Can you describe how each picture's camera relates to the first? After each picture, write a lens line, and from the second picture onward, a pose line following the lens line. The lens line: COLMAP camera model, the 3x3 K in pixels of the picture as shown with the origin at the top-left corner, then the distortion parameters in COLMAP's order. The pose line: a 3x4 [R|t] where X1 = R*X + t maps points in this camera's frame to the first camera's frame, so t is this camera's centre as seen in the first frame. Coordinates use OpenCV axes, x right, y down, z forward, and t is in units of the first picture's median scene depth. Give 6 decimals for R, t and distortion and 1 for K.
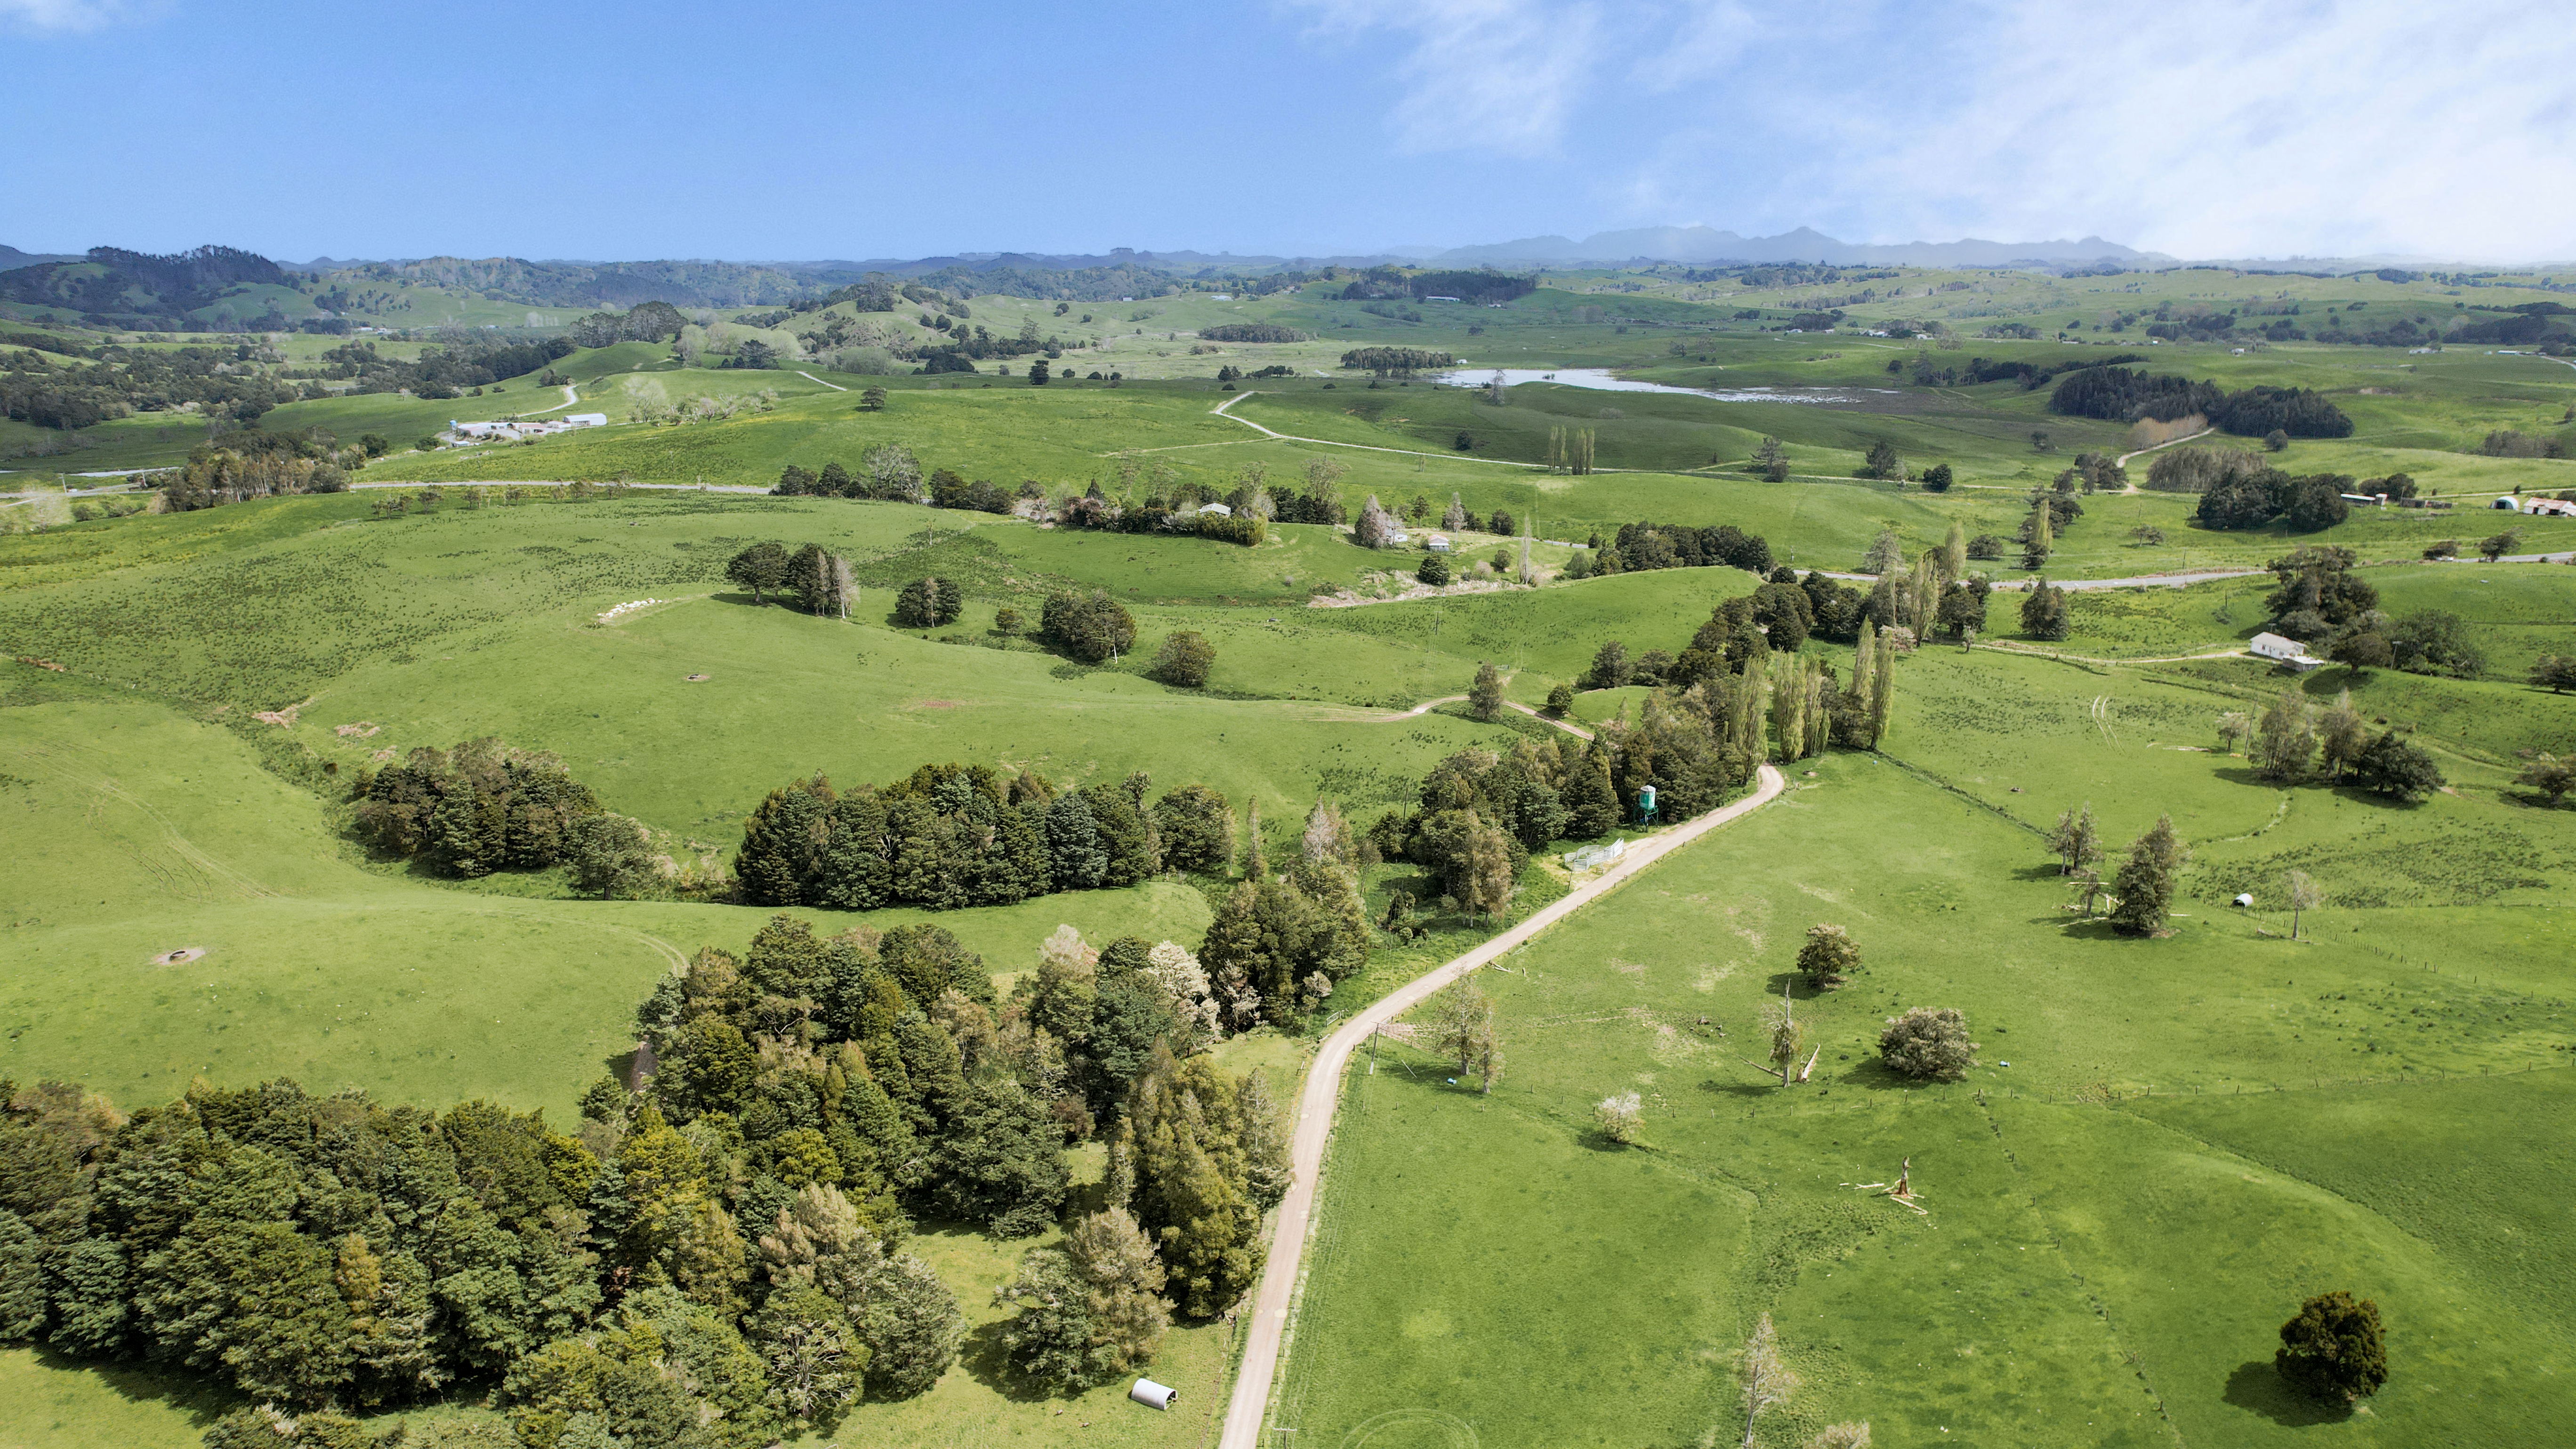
lens RADIAL K [[1627.1, 0, 1291.9], [0, 1627.1, 738.0], [0, 0, 1]] dist [-0.074554, 0.062768]
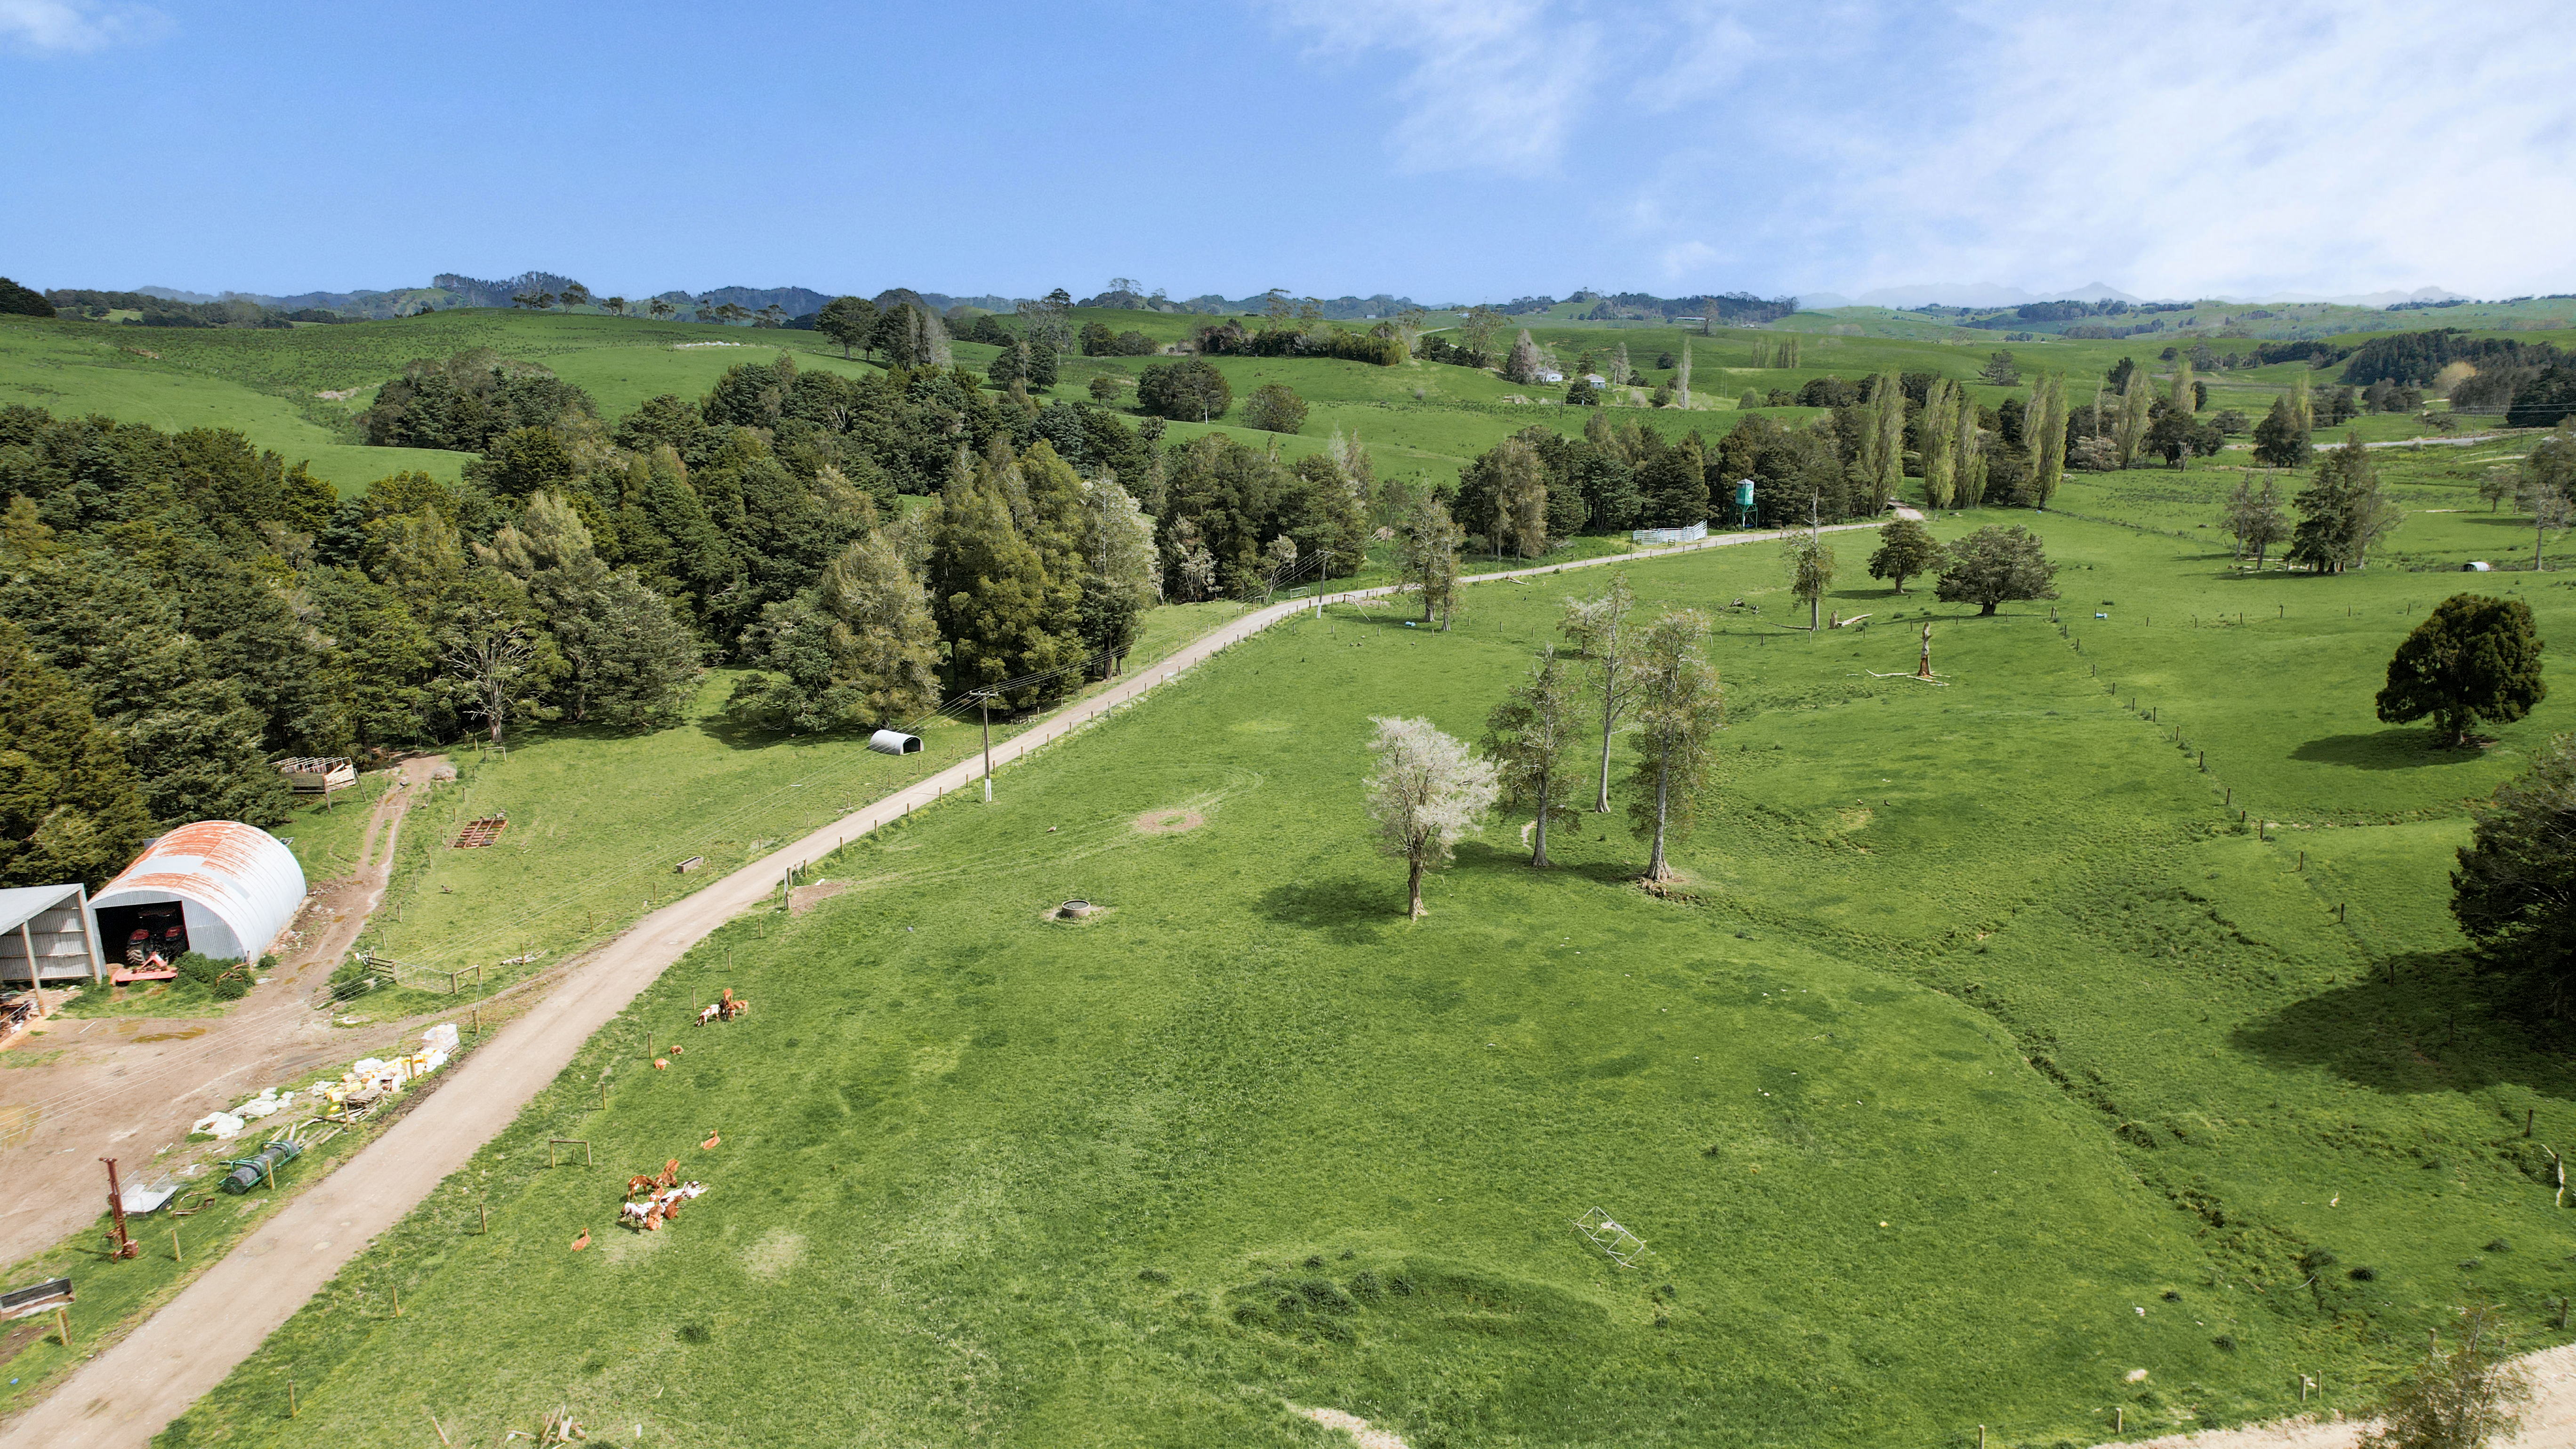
lens RADIAL K [[1627.1, 0, 1291.9], [0, 1627.1, 738.0], [0, 0, 1]] dist [-0.074554, 0.062768]
pose [[0.987766, 0.037667, -0.151325, 0.155546], [-0.042512, 0.998678, -0.028913, 0.275963], [0.150036, 0.034992, 0.988061, 0.144424]]
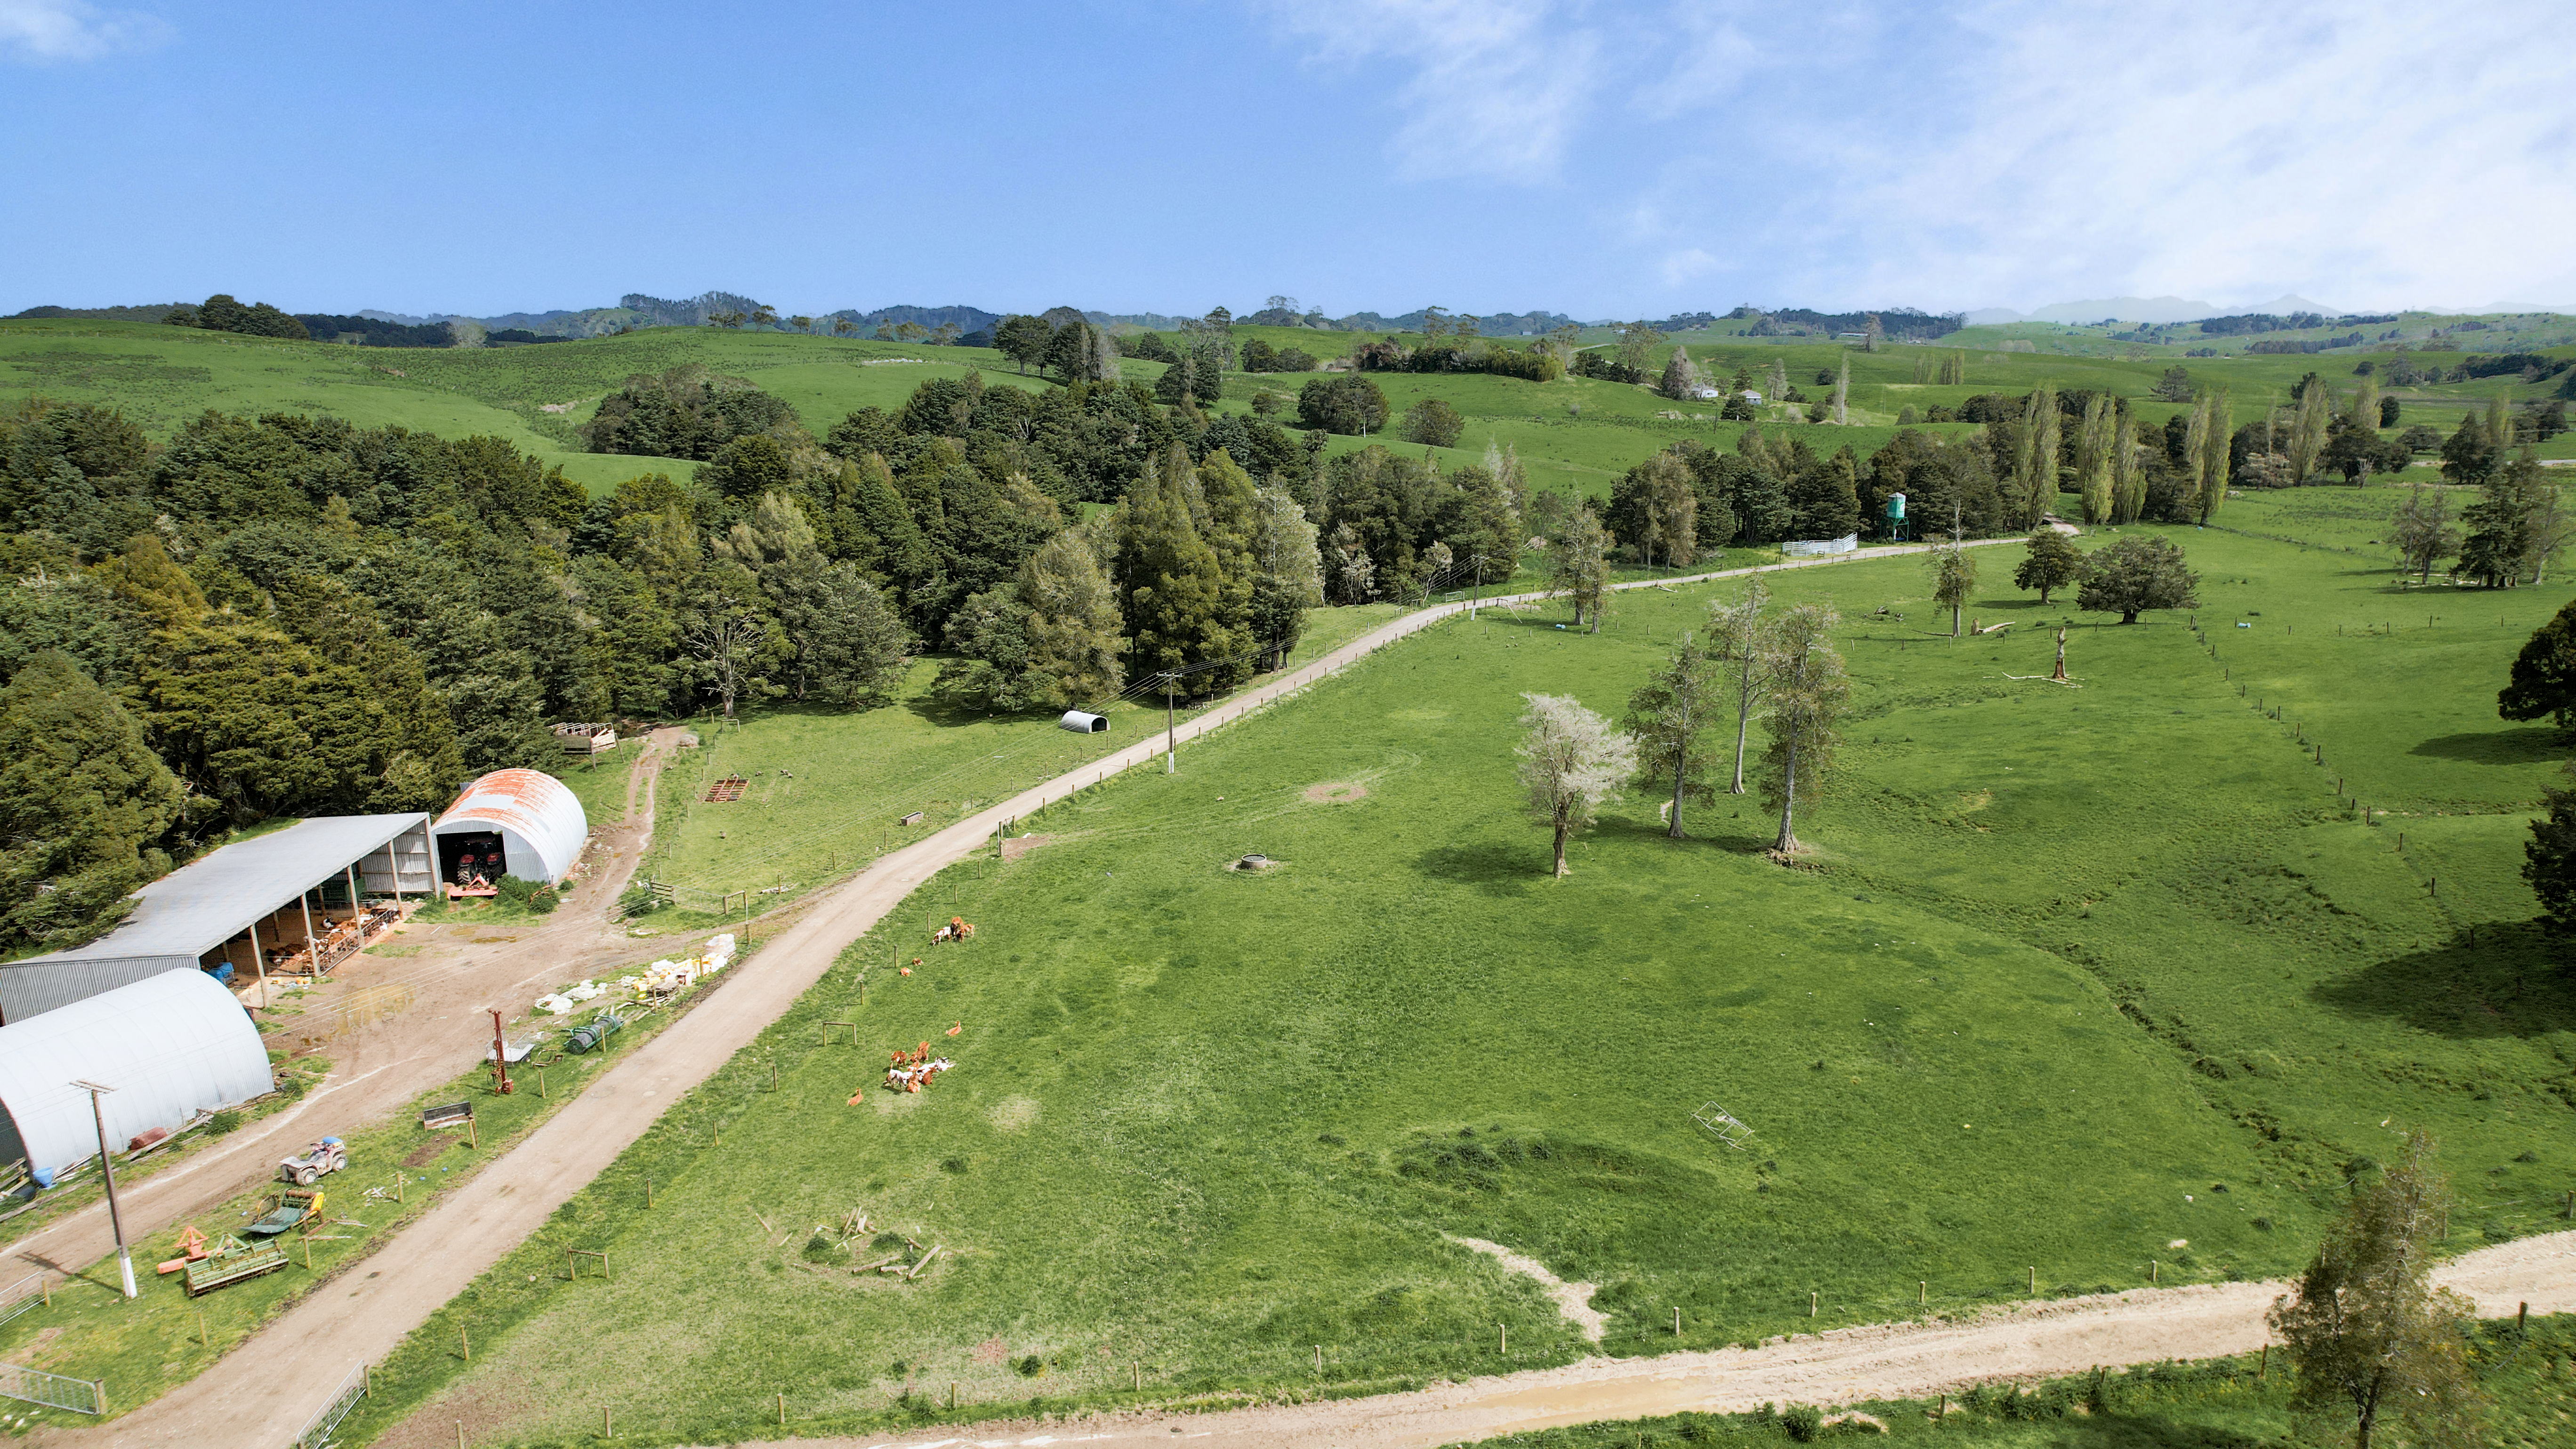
lens RADIAL K [[1627.1, 0, 1291.9], [0, 1627.1, 738.0], [0, 0, 1]] dist [-0.074554, 0.062768]
pose [[0.969054, 0.053769, -0.240923, 0.160189], [-0.063777, 0.997387, -0.033931, 0.288539], [0.238469, 0.048246, 0.969951, 0.100922]]
